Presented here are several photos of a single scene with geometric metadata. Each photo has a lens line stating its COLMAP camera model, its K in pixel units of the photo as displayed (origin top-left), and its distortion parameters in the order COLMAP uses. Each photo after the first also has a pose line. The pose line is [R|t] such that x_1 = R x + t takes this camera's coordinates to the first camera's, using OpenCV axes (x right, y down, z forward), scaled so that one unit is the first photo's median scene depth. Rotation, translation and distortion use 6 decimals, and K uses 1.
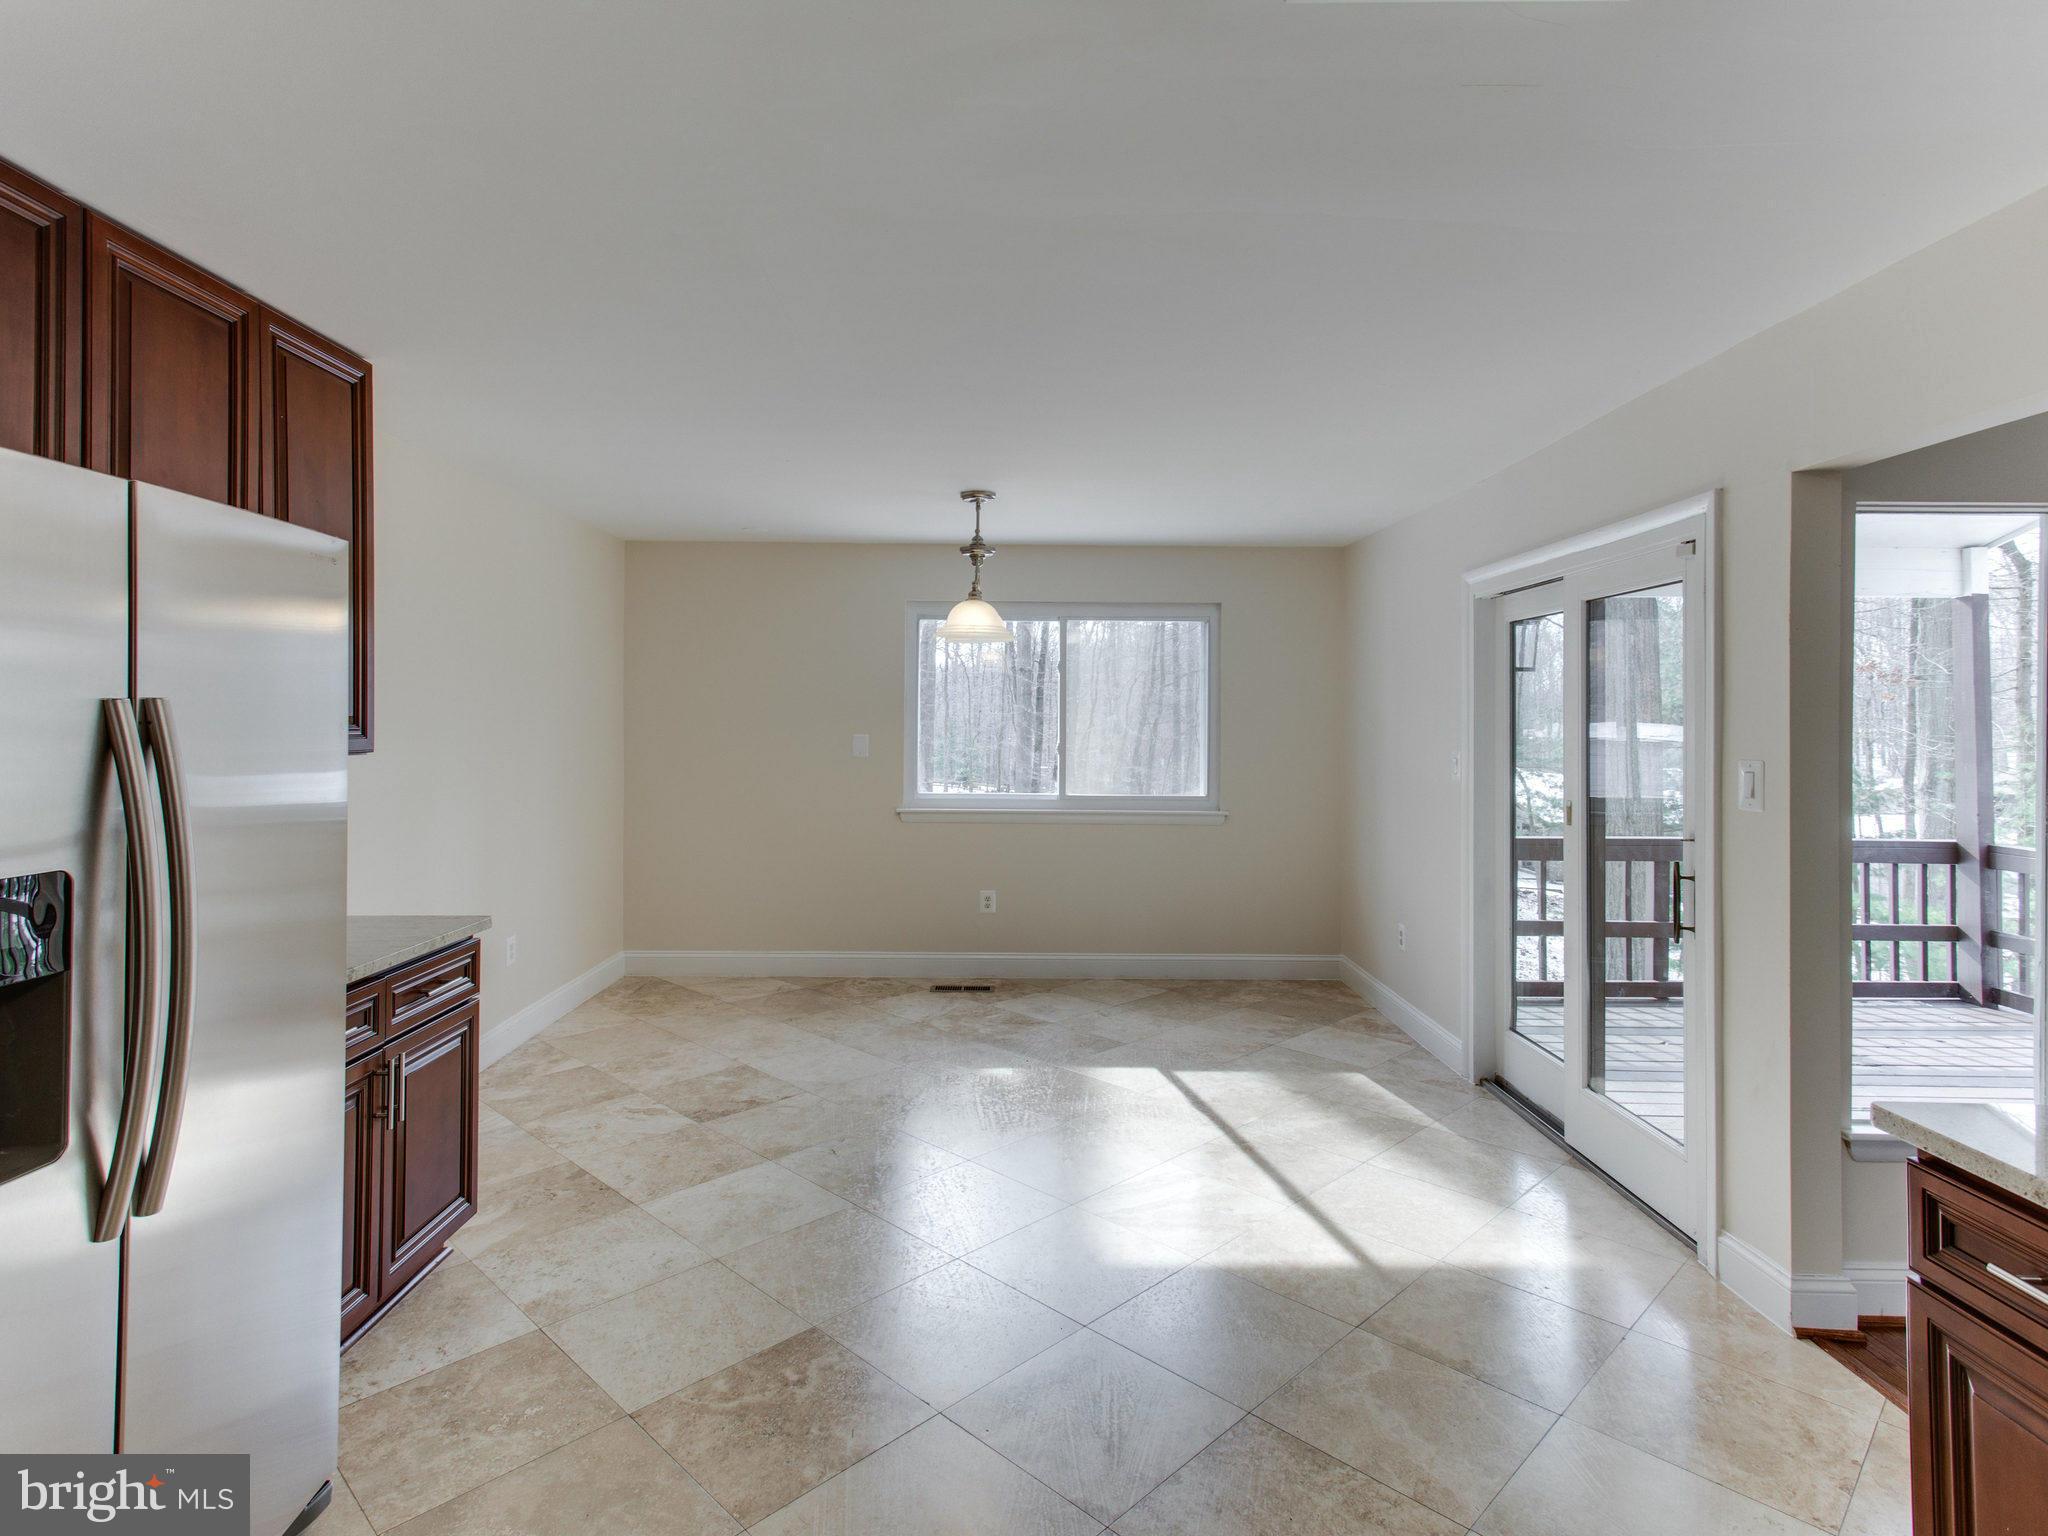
lens RADIAL K [[1094.7, 0, 1026.3], [0, 1094.7, 722.1], [0, 0, 1]] dist [0.023269, 0.001671]
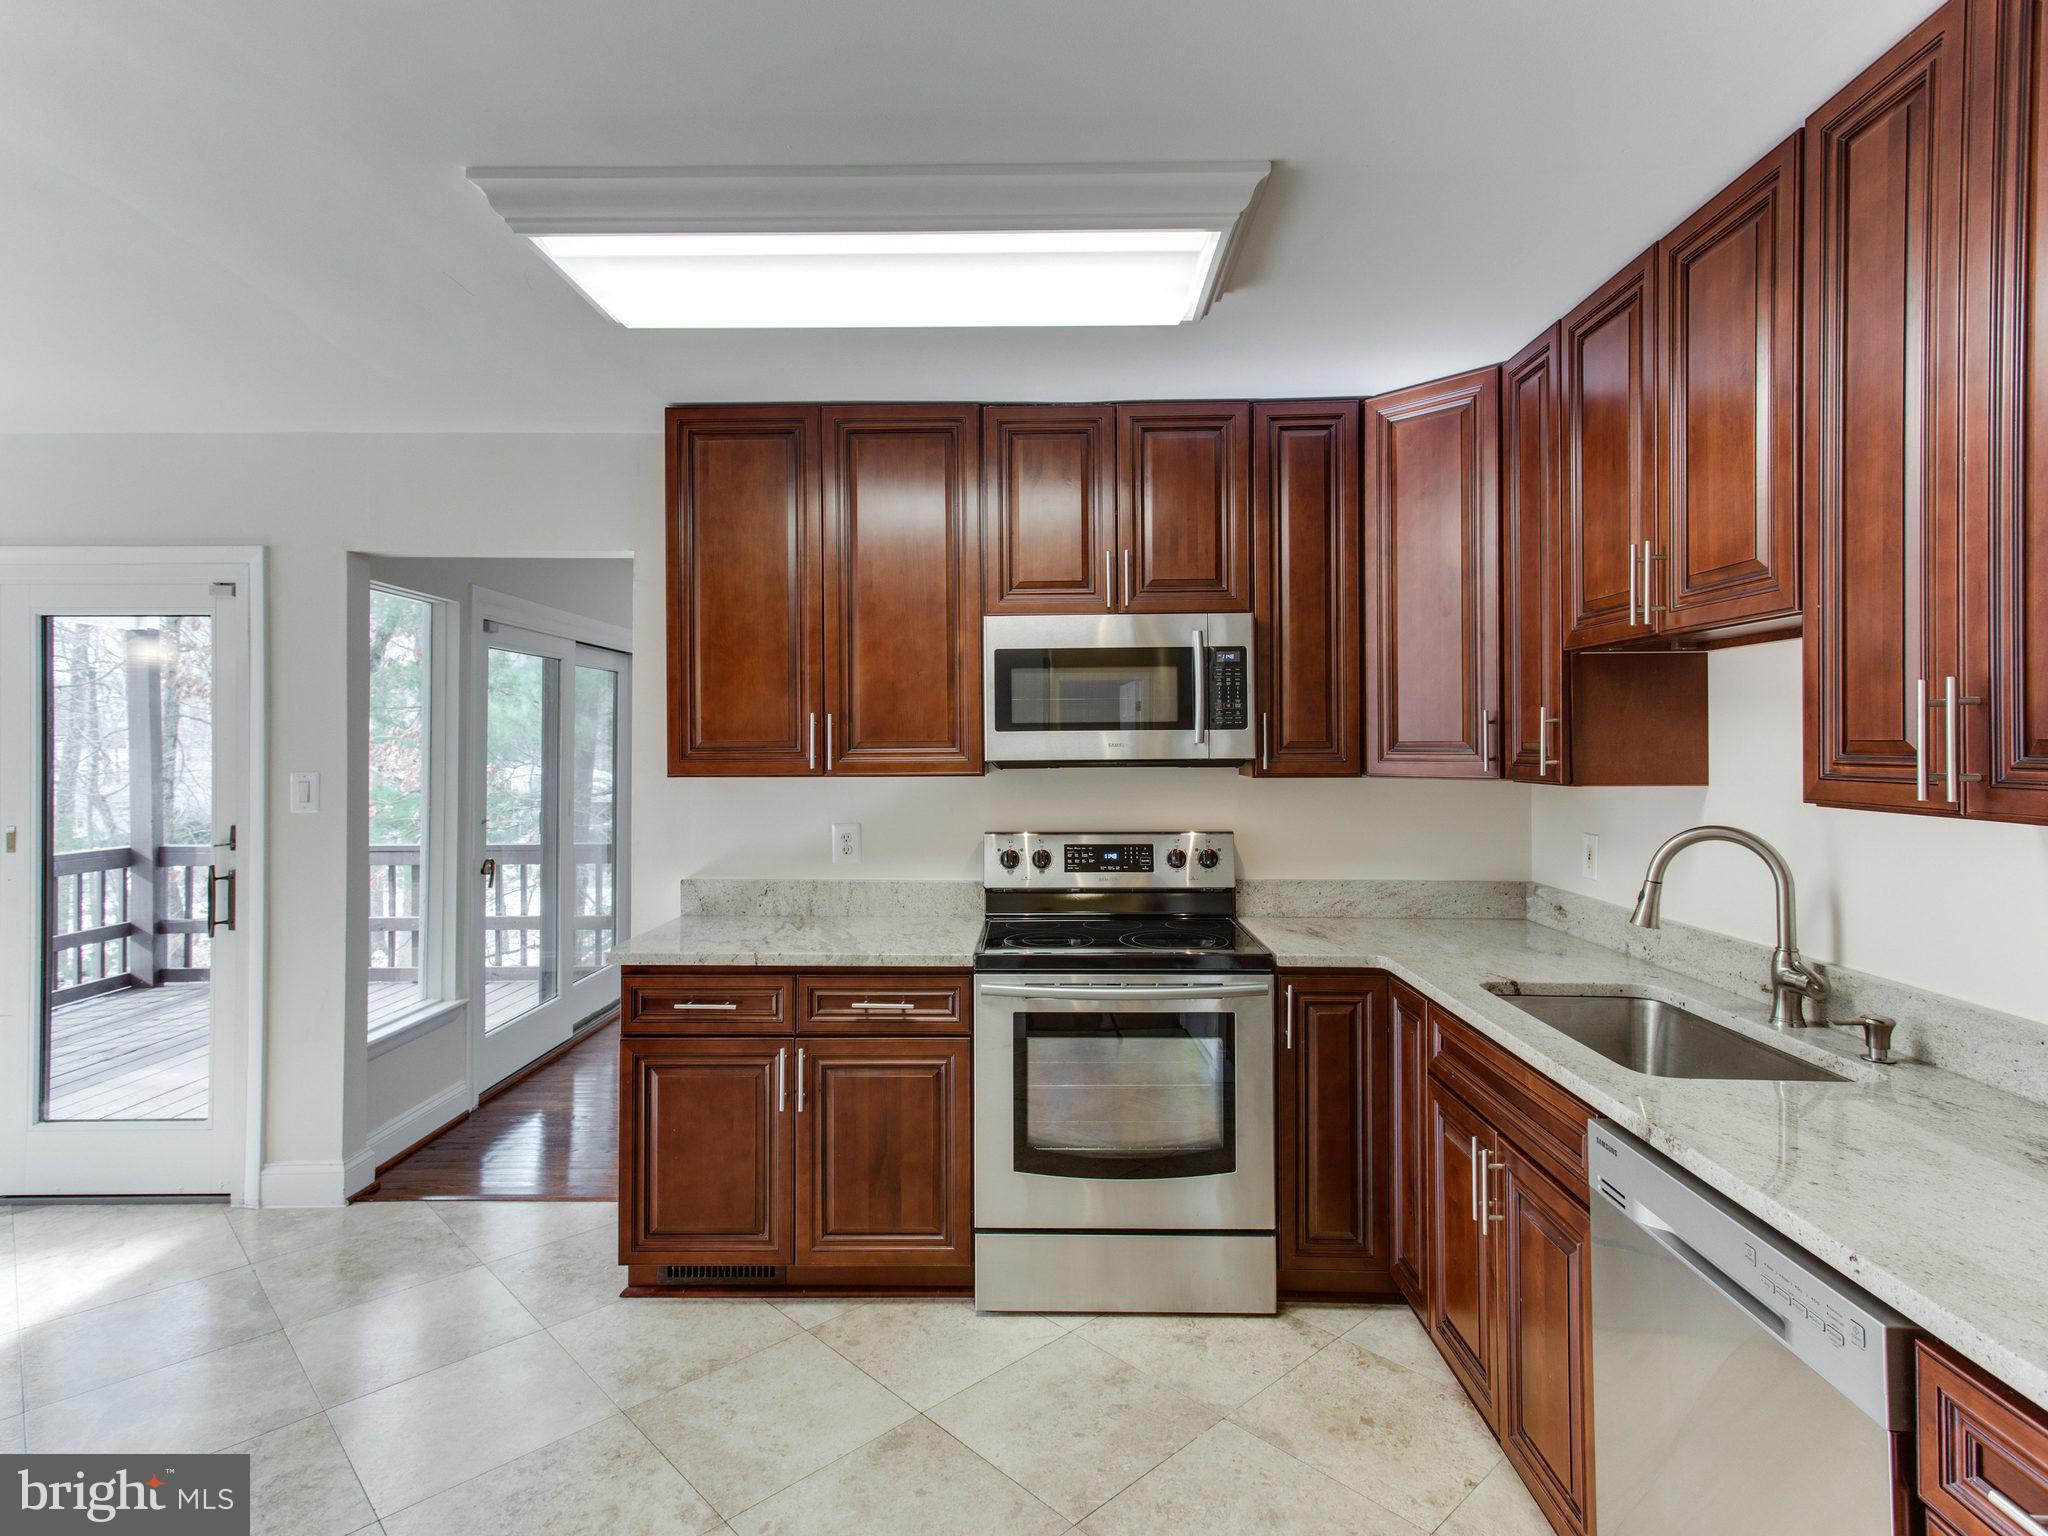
lens RADIAL K [[1092.3, 0, 1031.2], [0, 1092.3, 738.2], [0, 0, 1]] dist [0.020823, 0.001336]
pose [[0.030337, 0.000384, 0.999540, -0.545209], [-0.000192, 1.000000, -0.000379, -0.003274], [-0.999540, -0.000180, 0.030337, 0.135161]]
